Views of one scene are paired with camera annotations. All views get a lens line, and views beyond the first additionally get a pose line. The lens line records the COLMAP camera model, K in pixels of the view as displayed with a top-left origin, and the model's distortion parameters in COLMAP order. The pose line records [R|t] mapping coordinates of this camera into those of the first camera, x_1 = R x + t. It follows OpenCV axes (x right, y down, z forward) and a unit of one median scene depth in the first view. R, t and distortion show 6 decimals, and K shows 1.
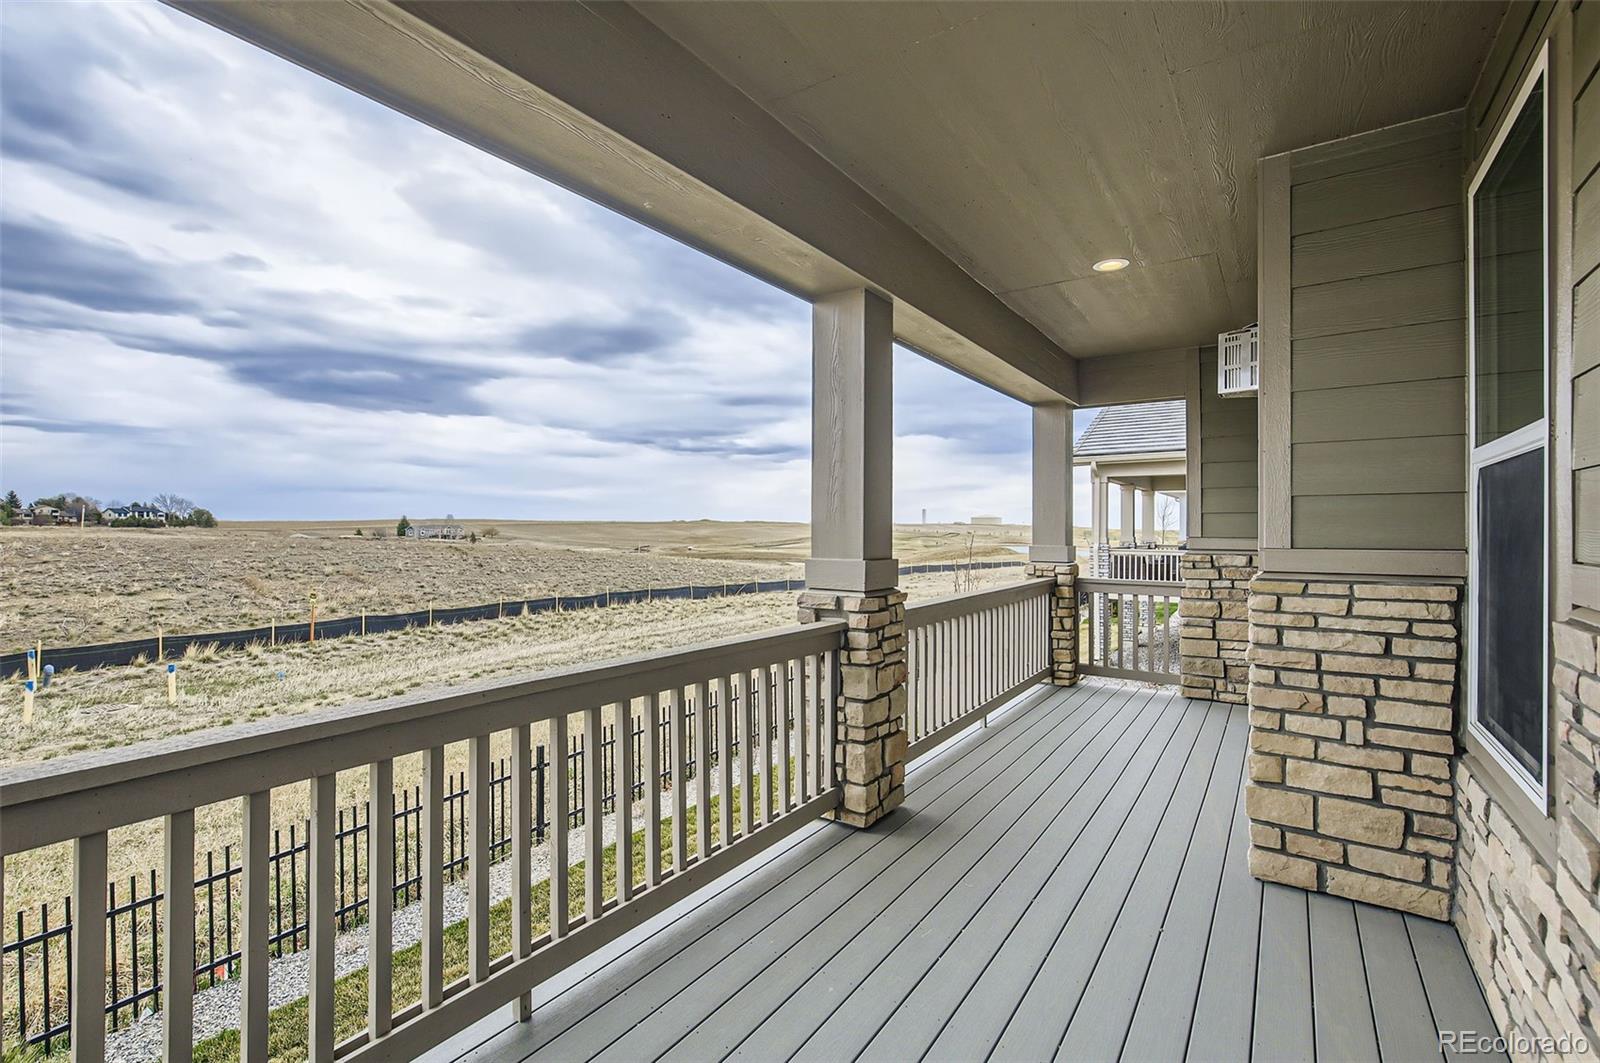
lens RADIAL K [[726.3, 0, 799.2], [0, 726.3, 525.7], [0, 0, 1]] dist [0.000279, -0.000013]
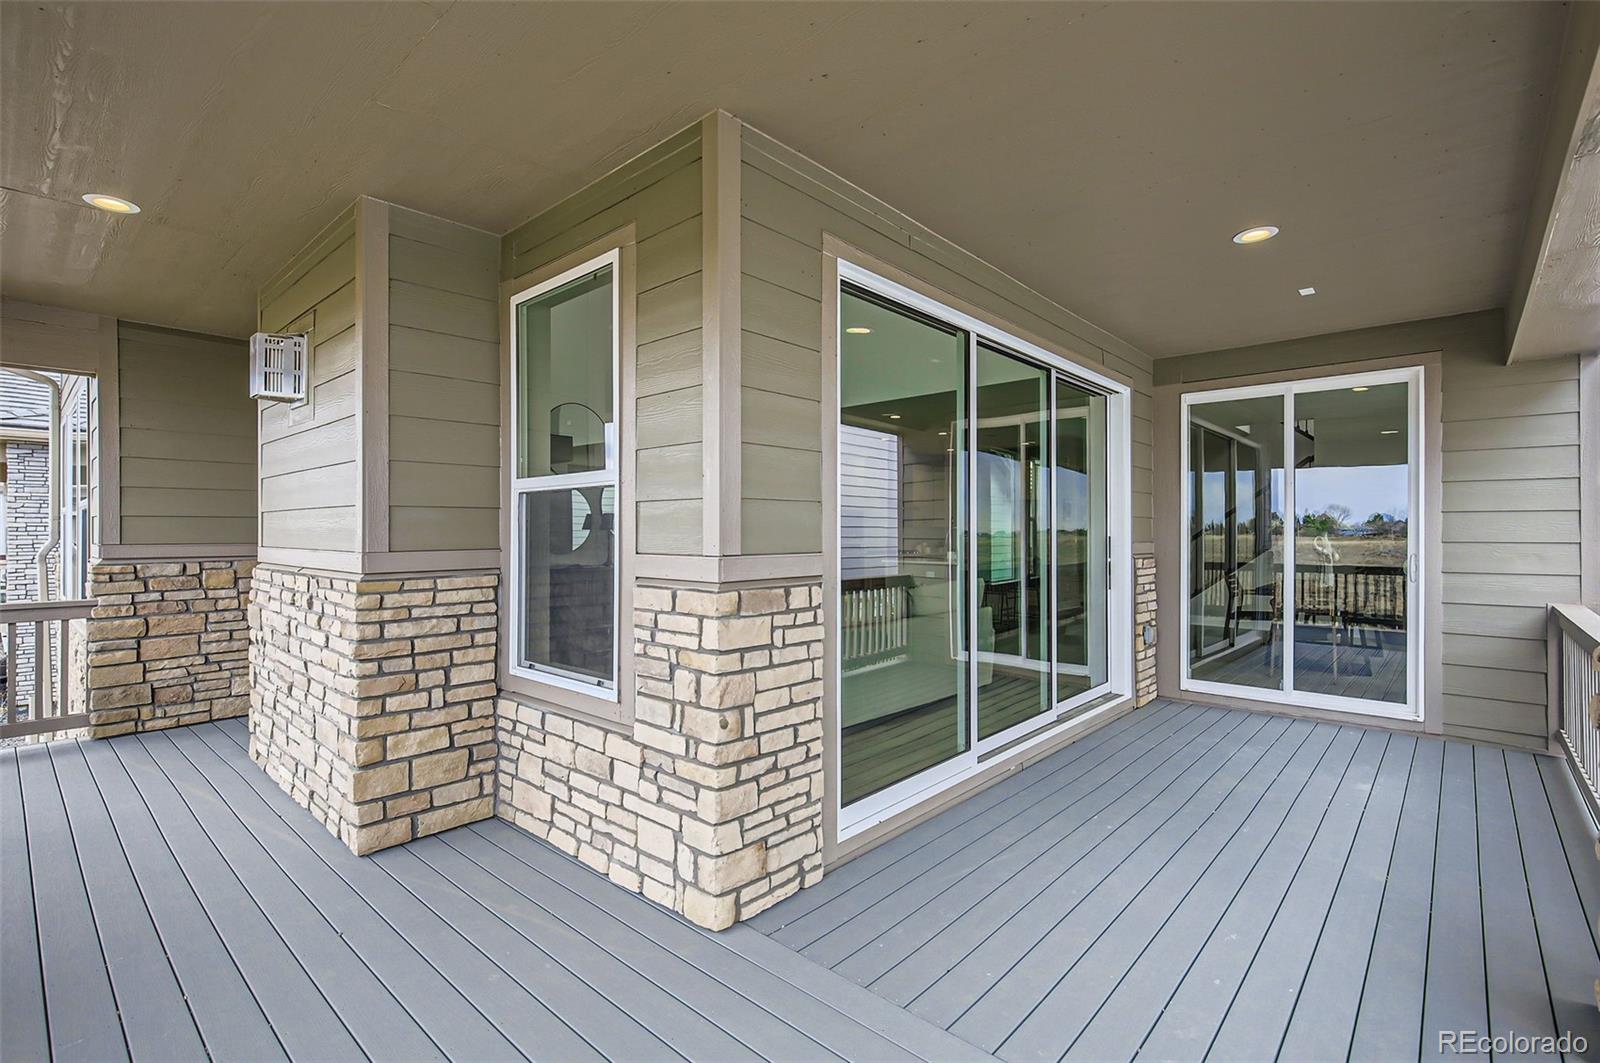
lens RADIAL K [[726.3, 0, 799.9], [0, 726.3, 532.7], [0, 0, 1]] dist [0.000279, -0.000013]
pose [[0.138464, -0.004500, 0.990357, -0.376189], [-0.000769, 0.999989, 0.004651, -0.004812], [-0.990367, -0.001406, 0.138459, 0.210253]]
